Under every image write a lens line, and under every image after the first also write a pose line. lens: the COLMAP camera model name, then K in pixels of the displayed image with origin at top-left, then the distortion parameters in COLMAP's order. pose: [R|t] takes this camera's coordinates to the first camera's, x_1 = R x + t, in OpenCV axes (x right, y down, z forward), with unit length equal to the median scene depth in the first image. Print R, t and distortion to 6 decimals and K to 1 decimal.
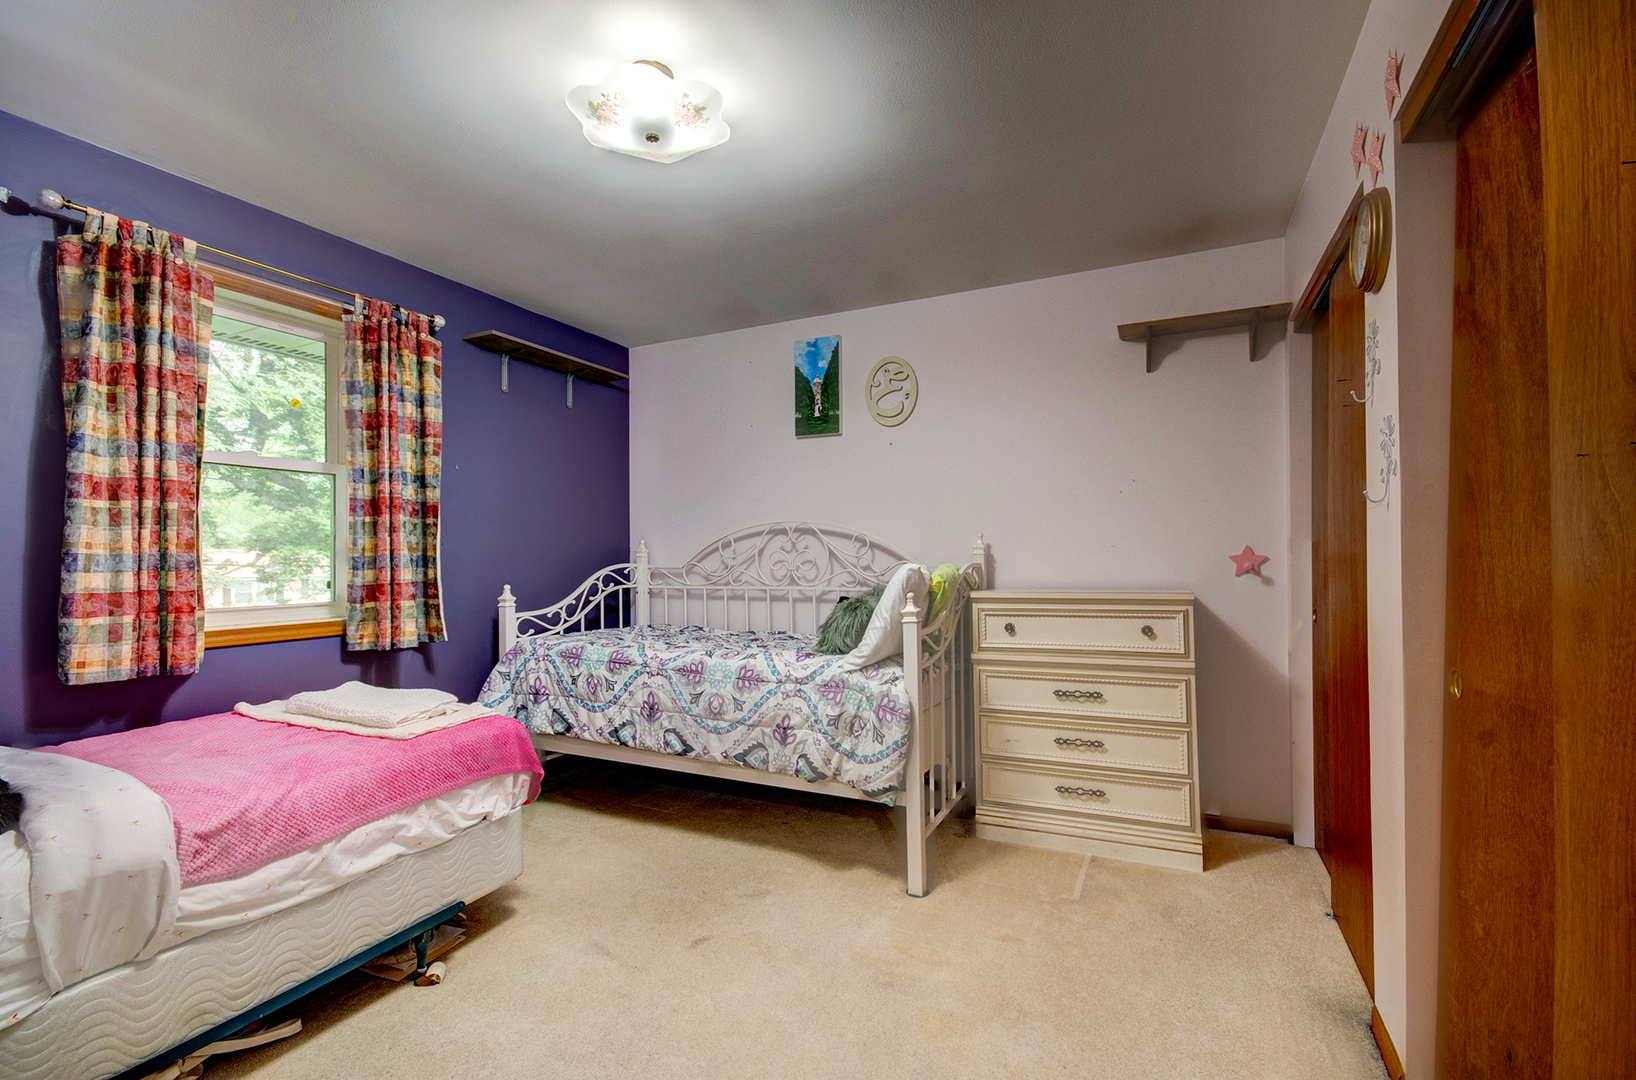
lens RADIAL K [[729.9, 0, 825.2], [0, 729.9, 554.7], [0, 0, 1]] dist [0.004227, -0.008366]
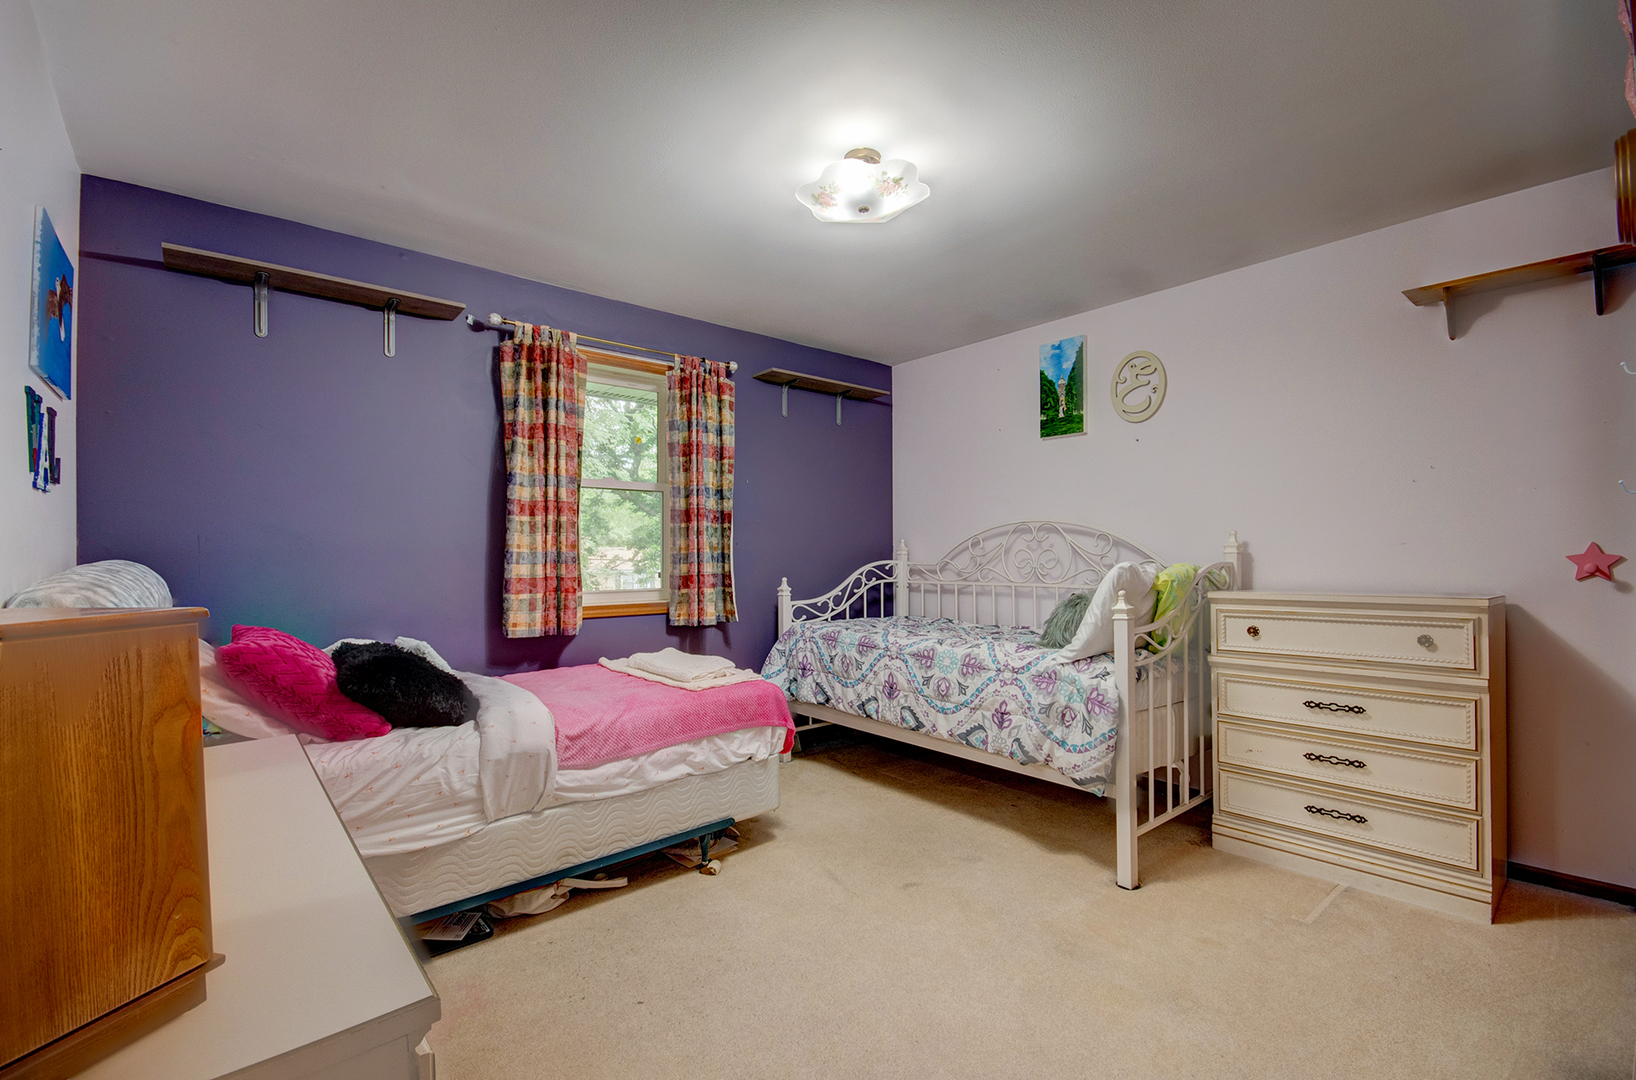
lens RADIAL K [[729.9, 0, 811.0], [0, 729.9, 554.6], [0, 0, 1]] dist [0.004227, -0.008366]
pose [[0.908850, 0.002768, -0.417115, 0.151967], [-0.001187, 0.999991, 0.004049, -0.001916], [0.417122, -0.003185, 0.908845, -0.111674]]
